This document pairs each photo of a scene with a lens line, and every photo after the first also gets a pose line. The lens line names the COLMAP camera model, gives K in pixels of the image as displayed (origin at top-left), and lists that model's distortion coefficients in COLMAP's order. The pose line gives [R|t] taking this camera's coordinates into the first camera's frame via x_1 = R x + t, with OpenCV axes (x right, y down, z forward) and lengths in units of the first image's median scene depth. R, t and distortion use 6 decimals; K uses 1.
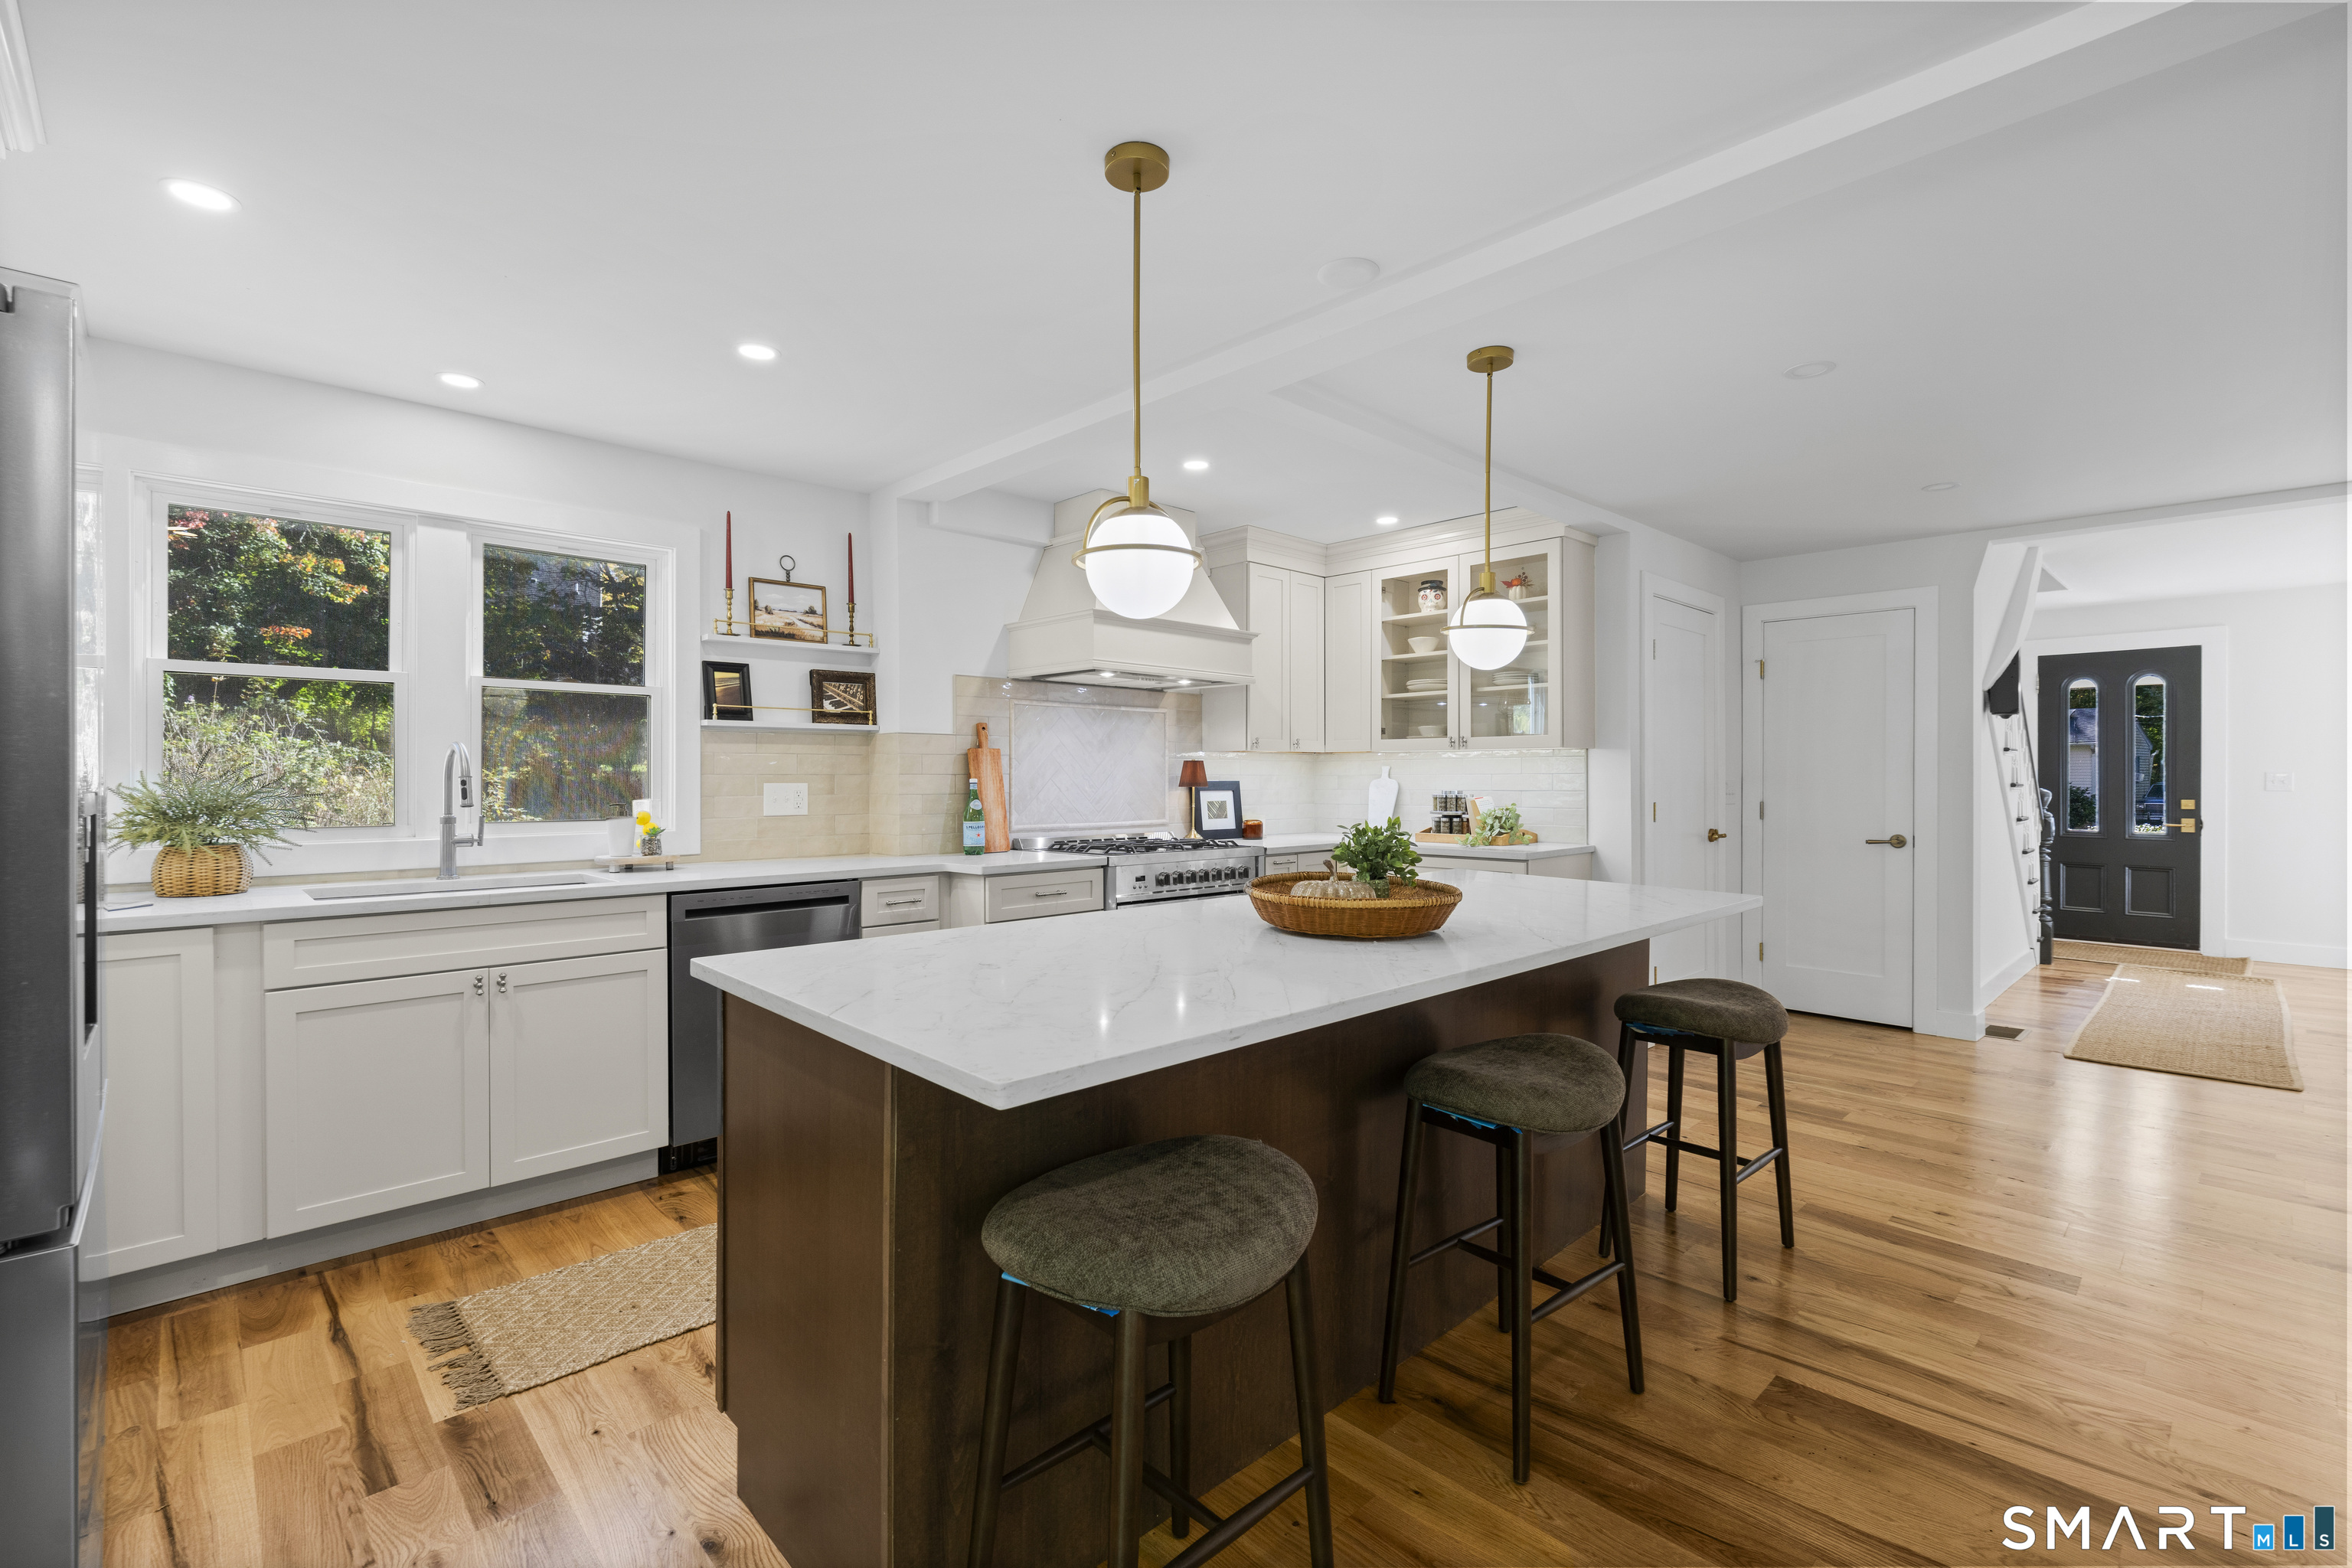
lens RADIAL K [[1034.4, 0, 1172.5], [0, 1034.4, 780.4], [0, 0, 1]] dist [0.002974, 0.000122]
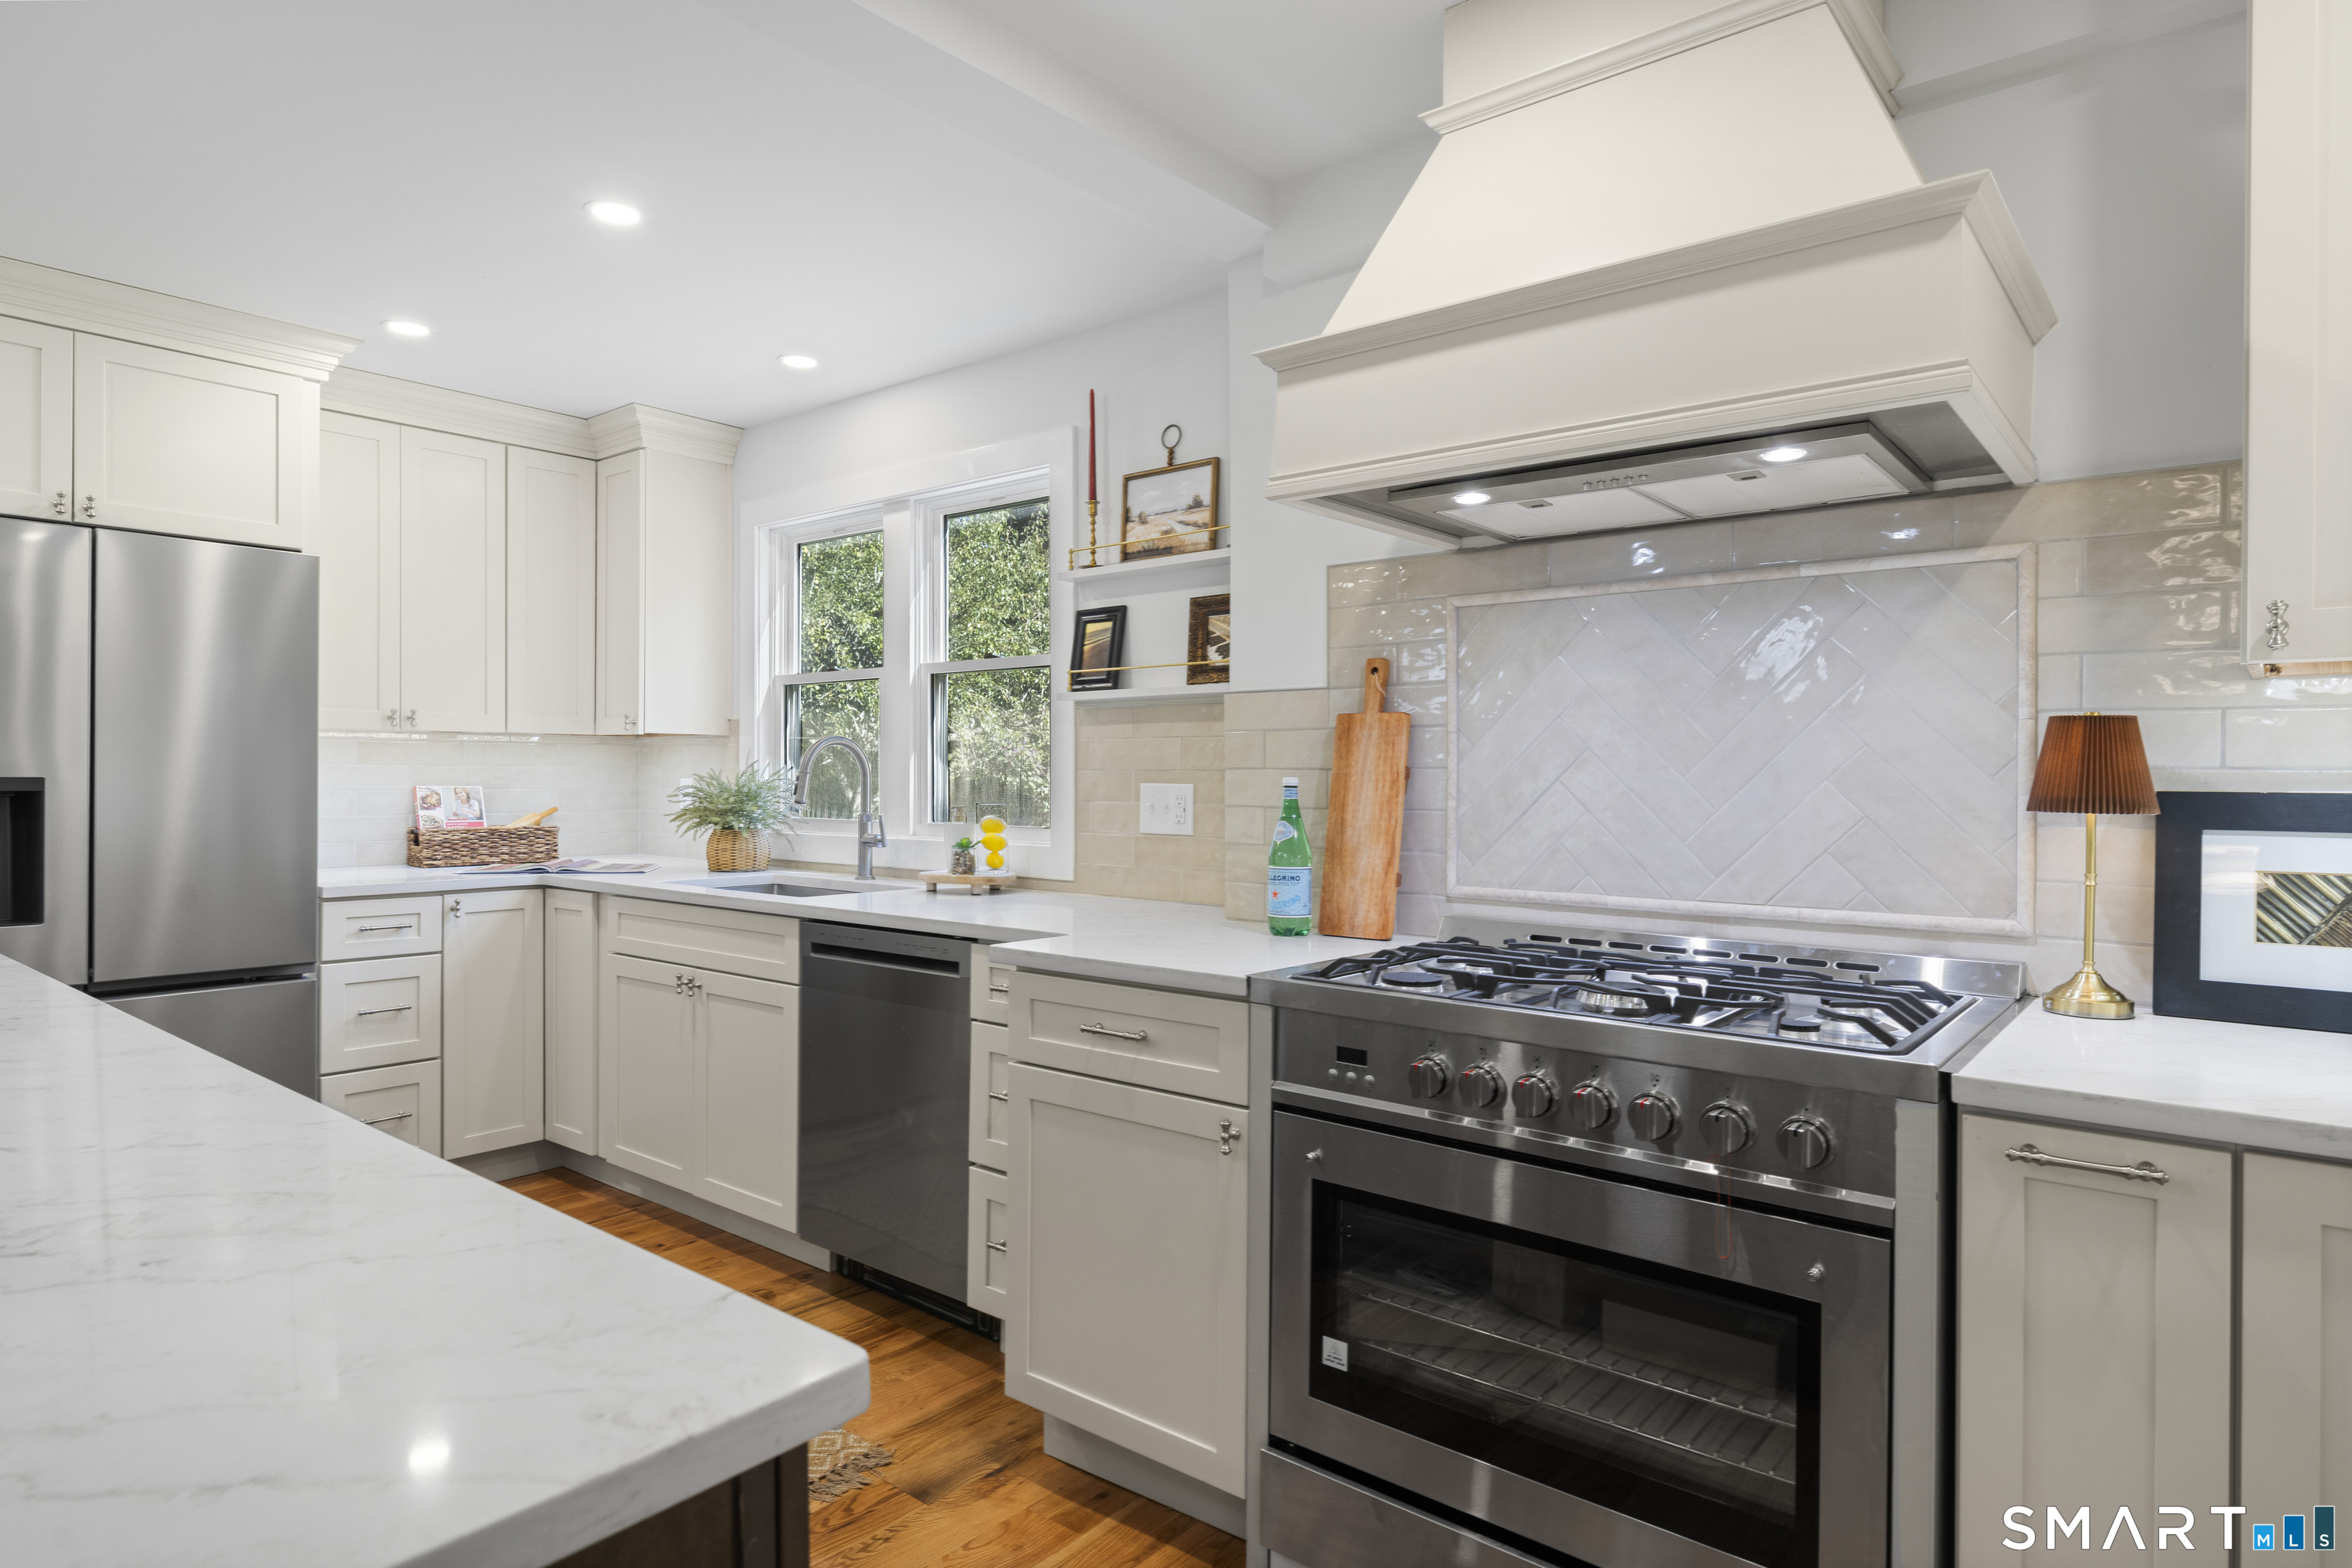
lens RADIAL K [[1301.7, 0, 1166.9], [0, 1301.7, 779.5], [0, 0, 1]] dist [0.004122, -0.001335]
pose [[0.114449, 0.002723, -0.993425, 0.431961], [-0.009615, 0.999952, 0.001633, -0.001050], [0.993383, 0.009365, 0.114470, 0.931720]]
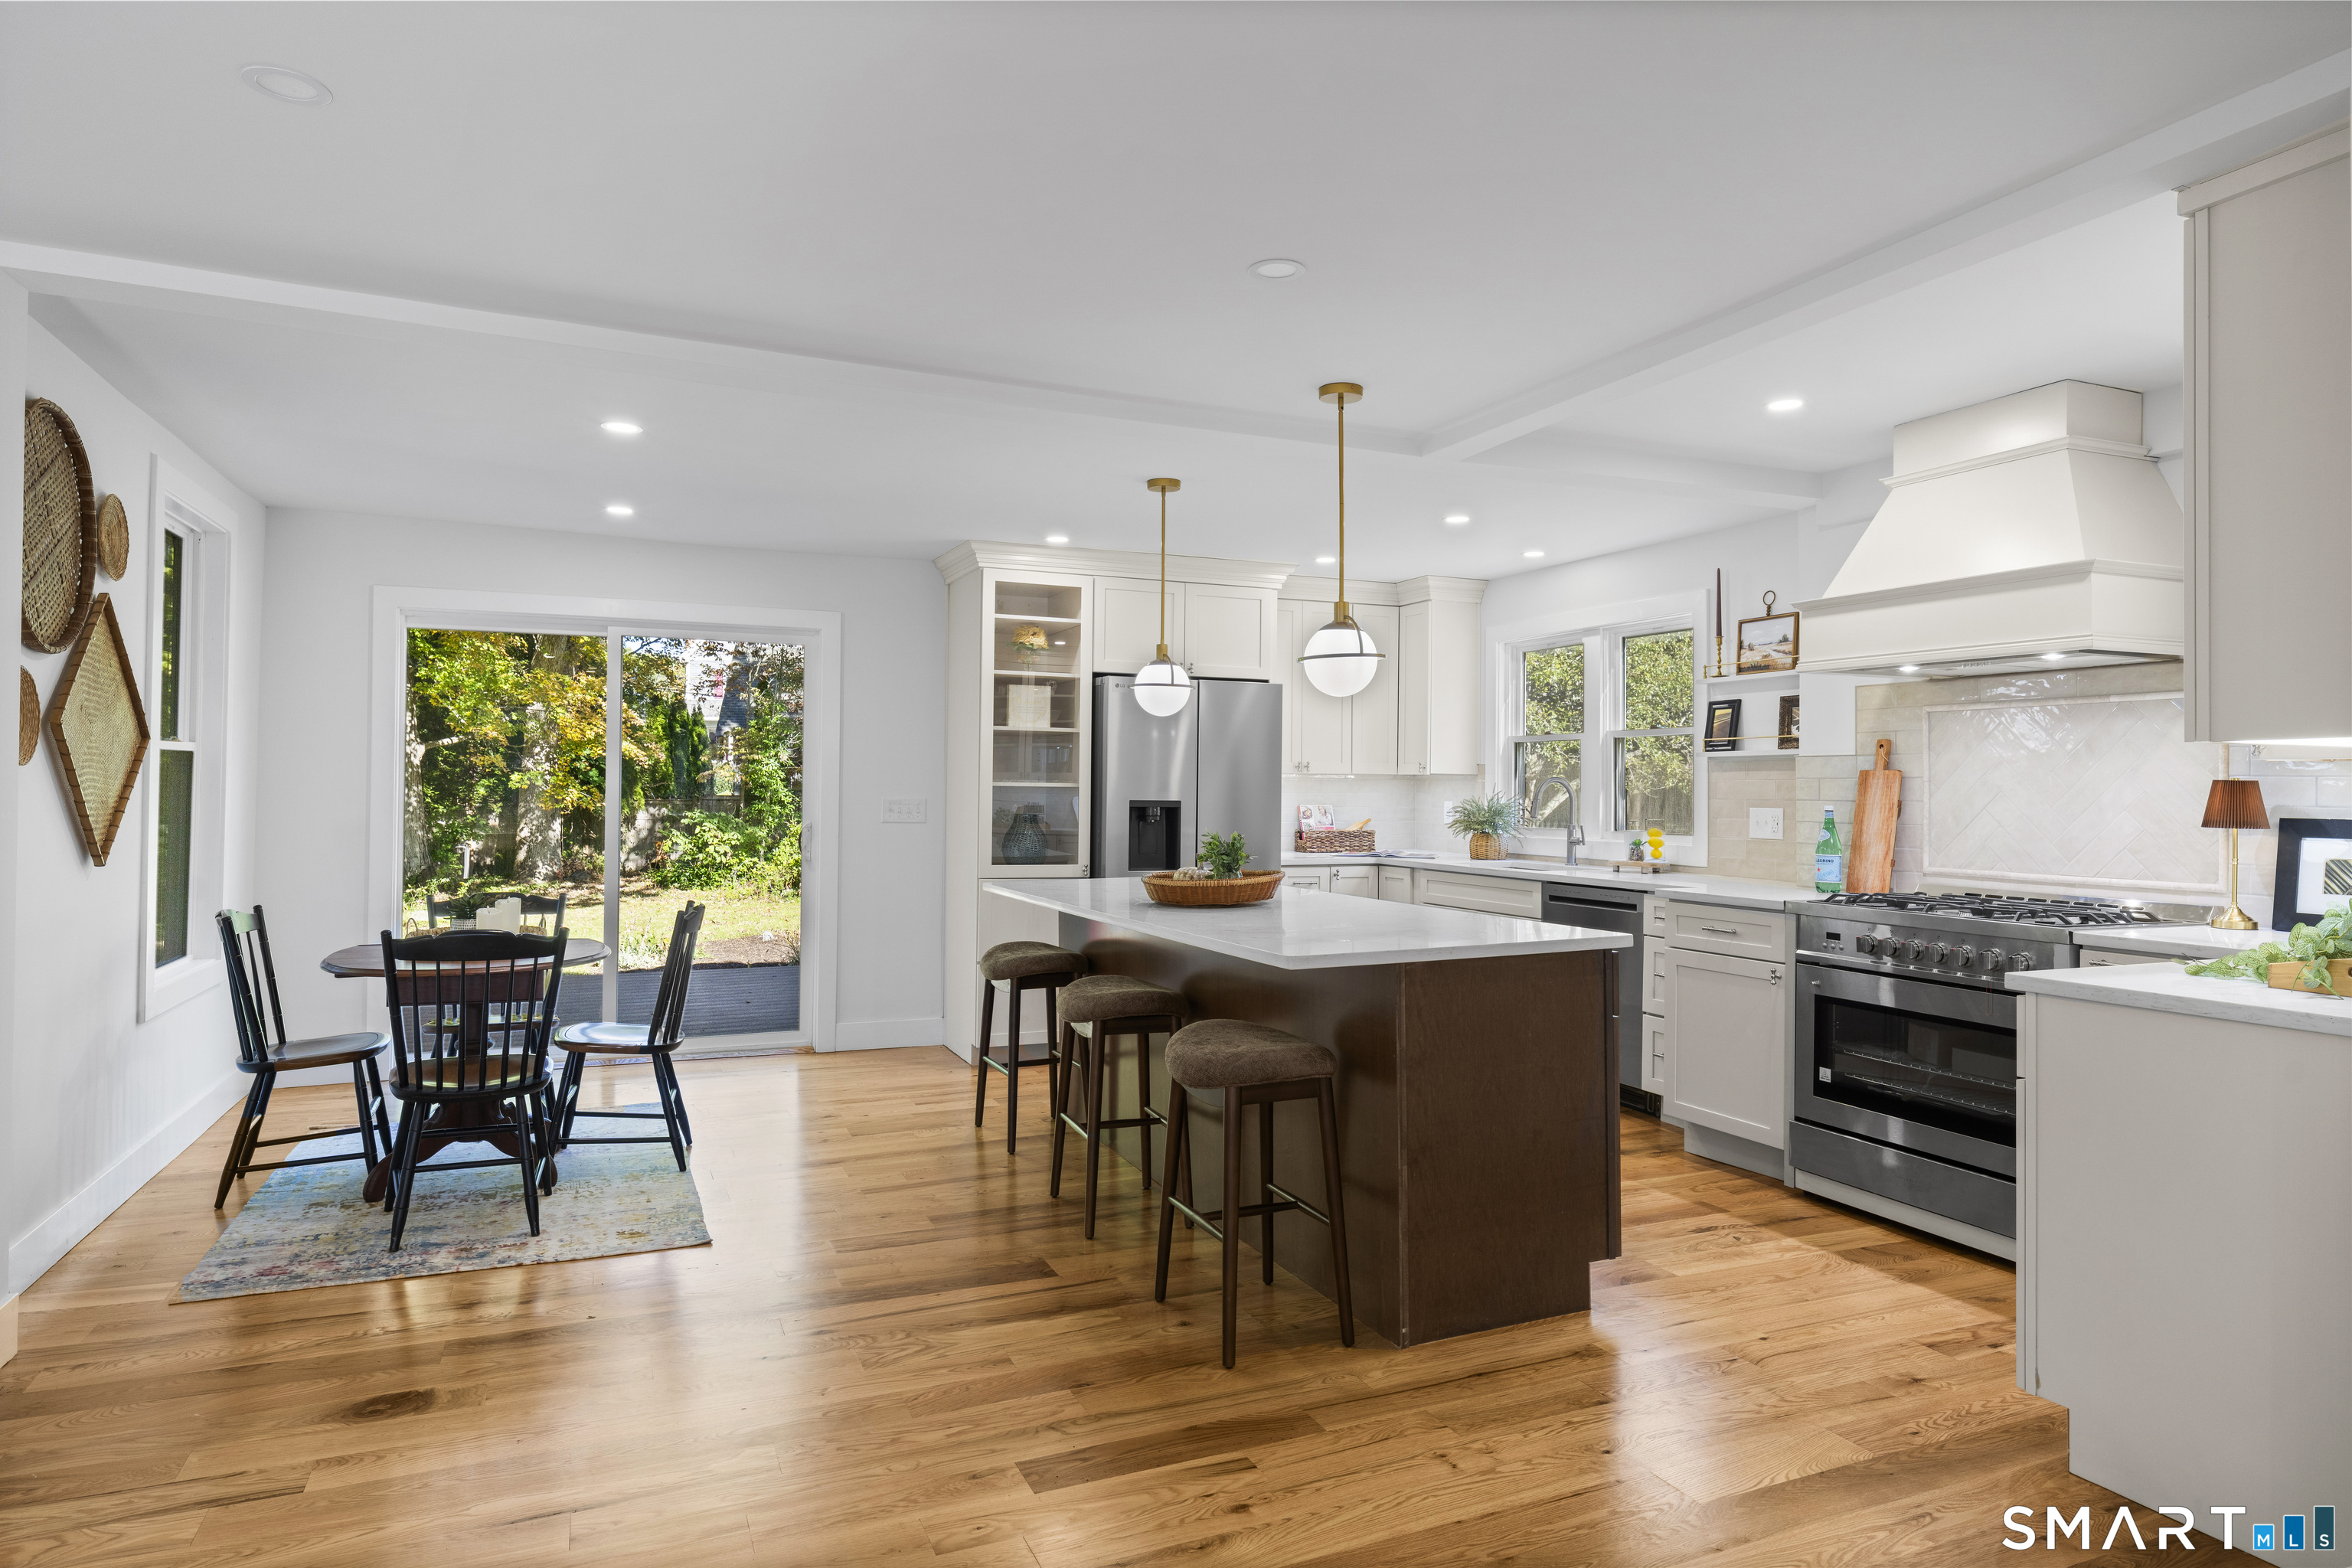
lens RADIAL K [[1349.8, 0, 1176.6], [0, 1349.8, 778.8], [0, 0, 1]] dist [0.003831, 0.000332]
pose [[-0.346230, -0.010603, -0.938090, 1.147287], [-0.012867, 0.999896, -0.006553, -0.010487], [0.938061, 0.009802, -0.346330, 0.936482]]
